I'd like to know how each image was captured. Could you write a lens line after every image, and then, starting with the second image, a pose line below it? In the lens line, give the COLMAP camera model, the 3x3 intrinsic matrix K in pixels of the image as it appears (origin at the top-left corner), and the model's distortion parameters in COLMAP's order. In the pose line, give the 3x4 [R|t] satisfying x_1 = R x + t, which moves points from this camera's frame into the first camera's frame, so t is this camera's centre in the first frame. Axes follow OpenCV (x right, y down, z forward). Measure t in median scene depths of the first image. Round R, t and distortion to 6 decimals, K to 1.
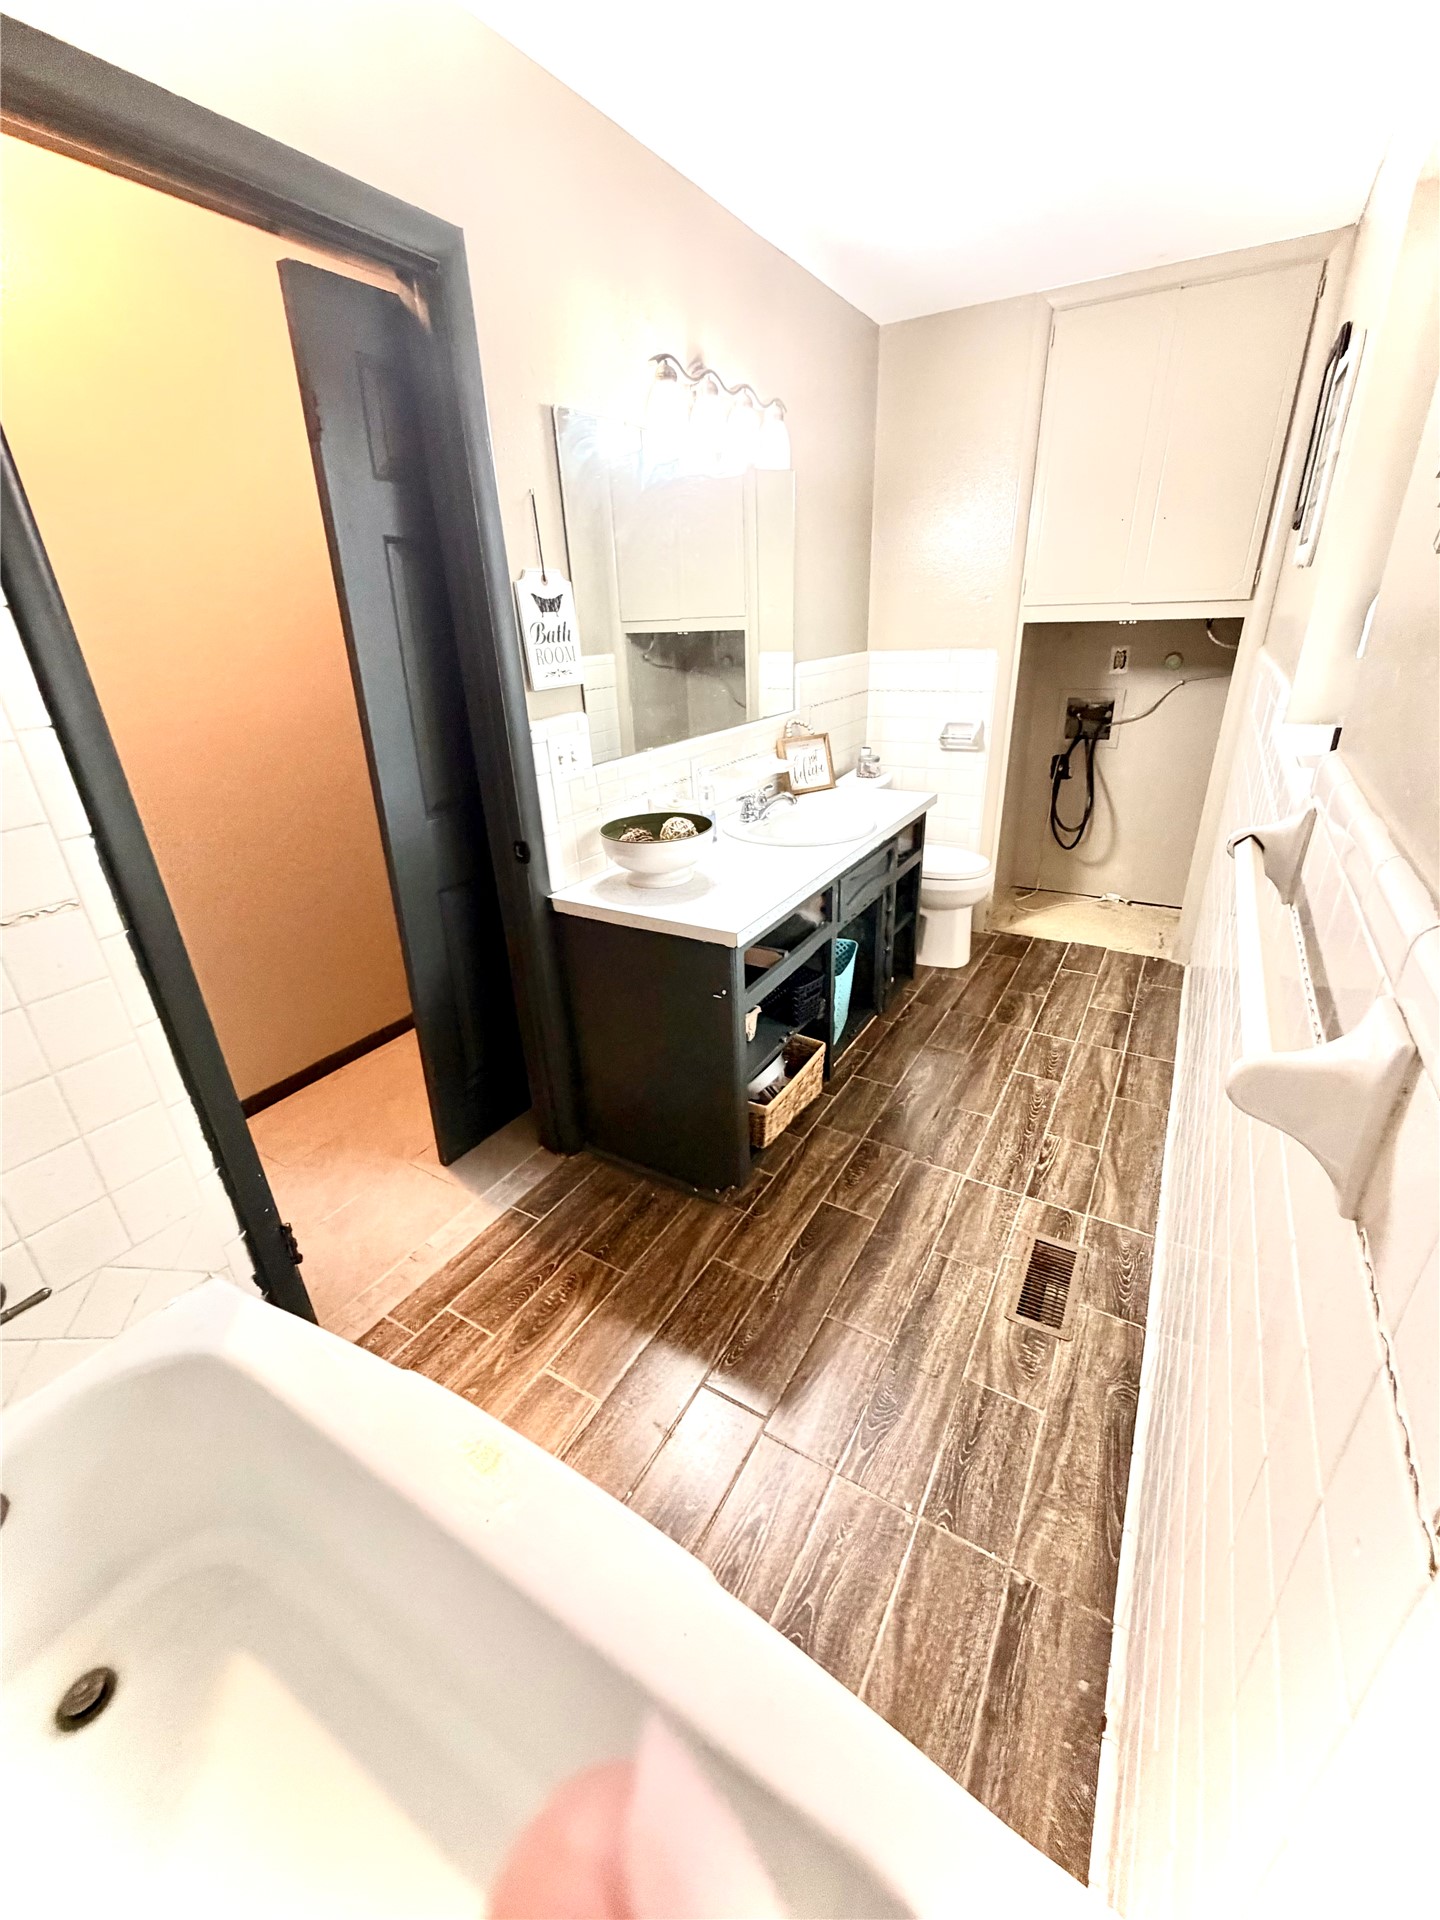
lens RADIAL K [[773.0, 0, 717.8], [0, 773.0, 957.4], [0, 0, 1]] dist [0.004715, -0.000400]
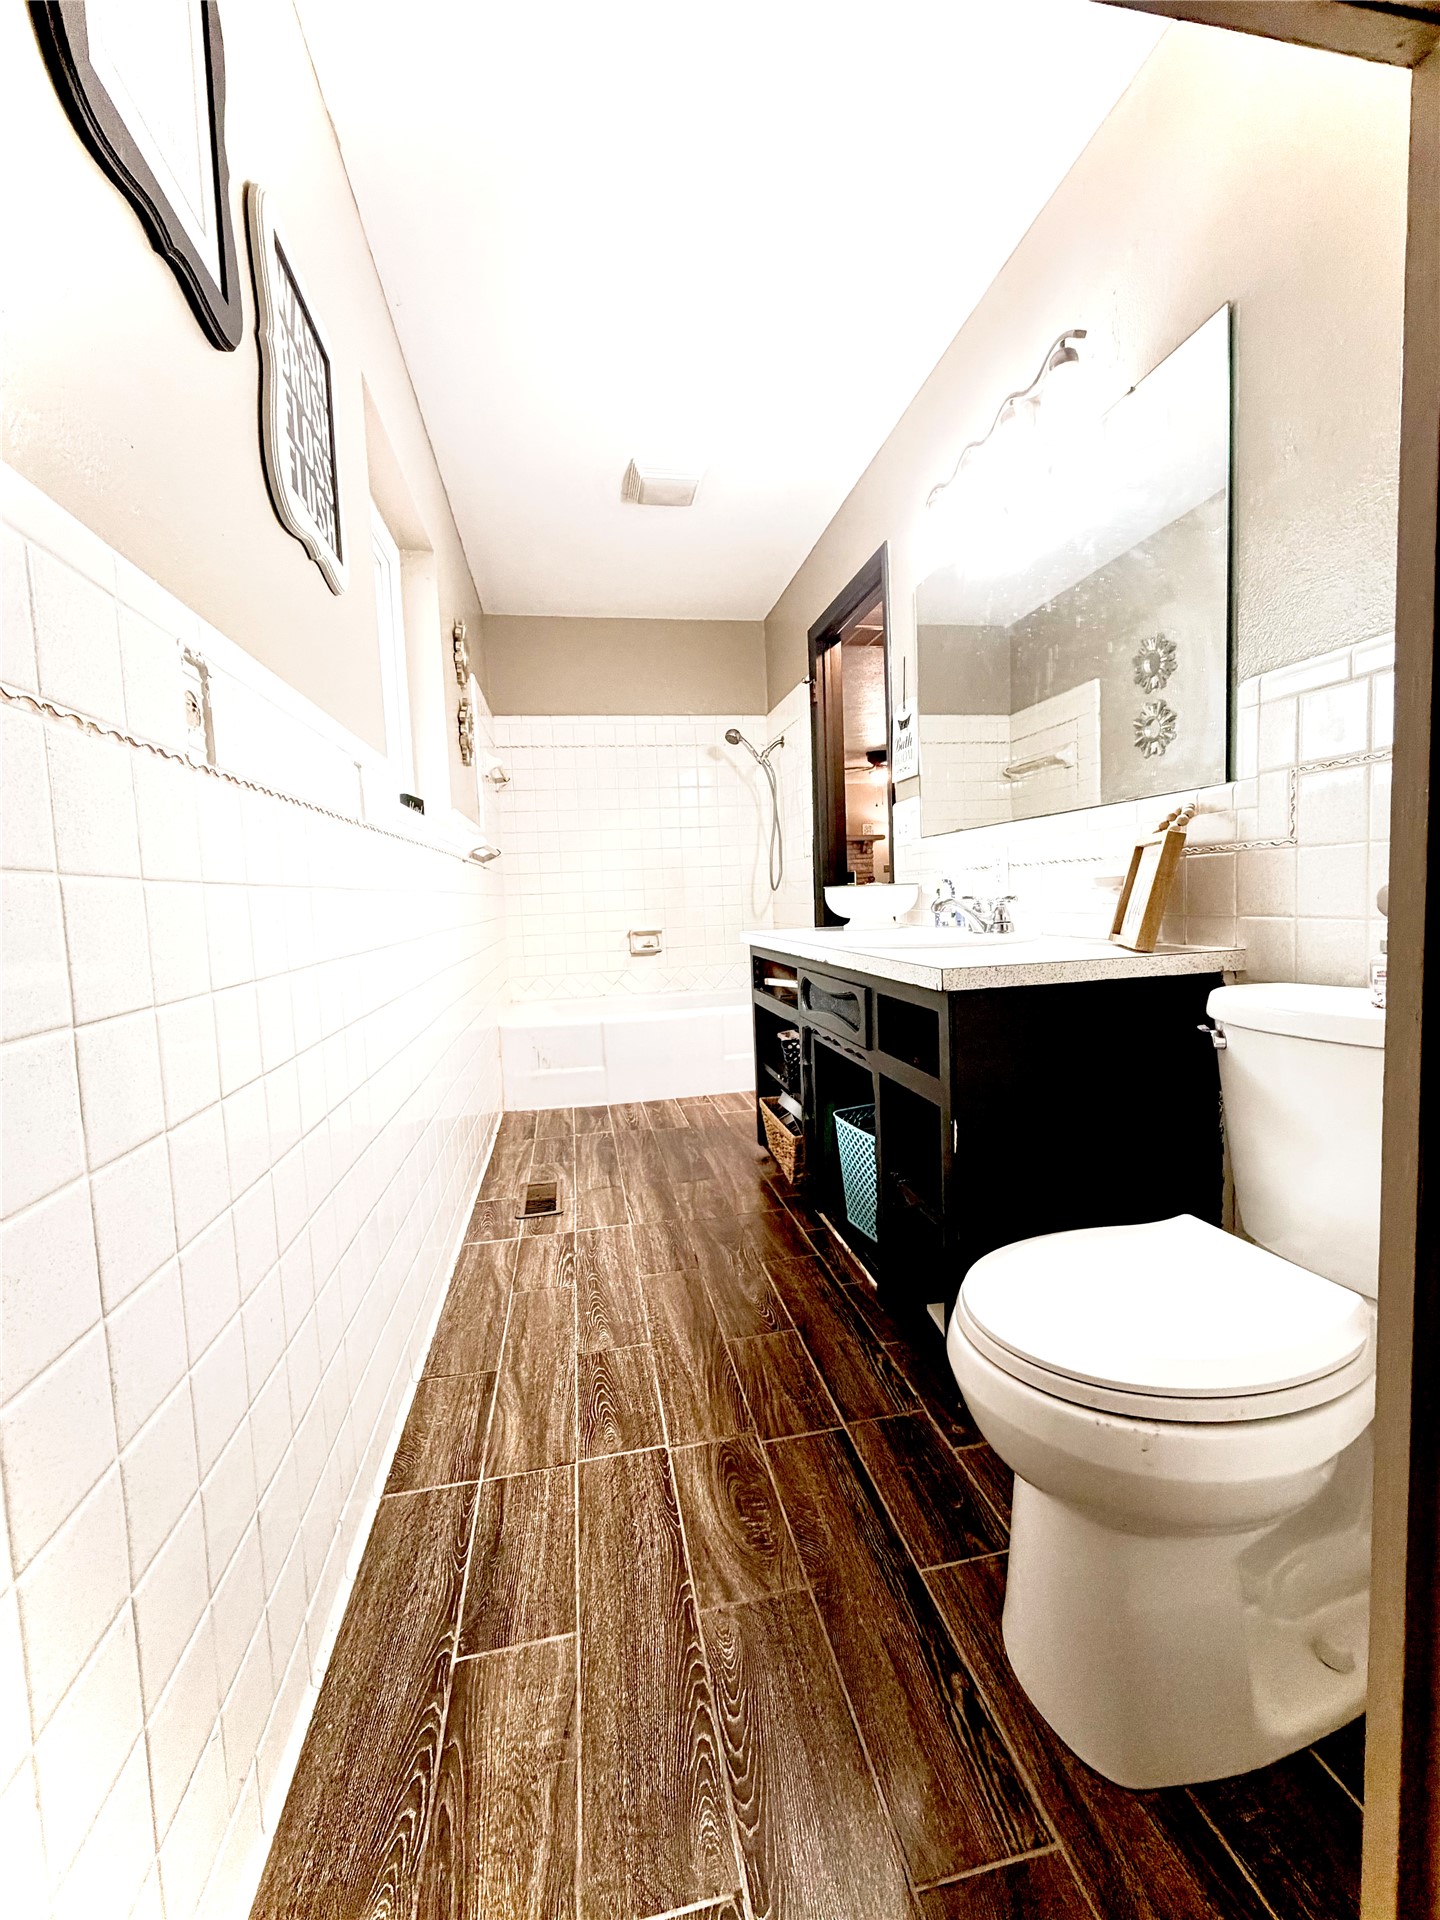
lens RADIAL K [[773.0, 0, 723.0], [0, 773.0, 953.5], [0, 0, 1]] dist [0.004715, -0.000400]
pose [[-0.742705, 0.120954, -0.658605, 0.811908], [-0.207416, 0.893622, 0.398017, -0.451922], [0.636685, 0.432214, -0.638610, 1.483753]]
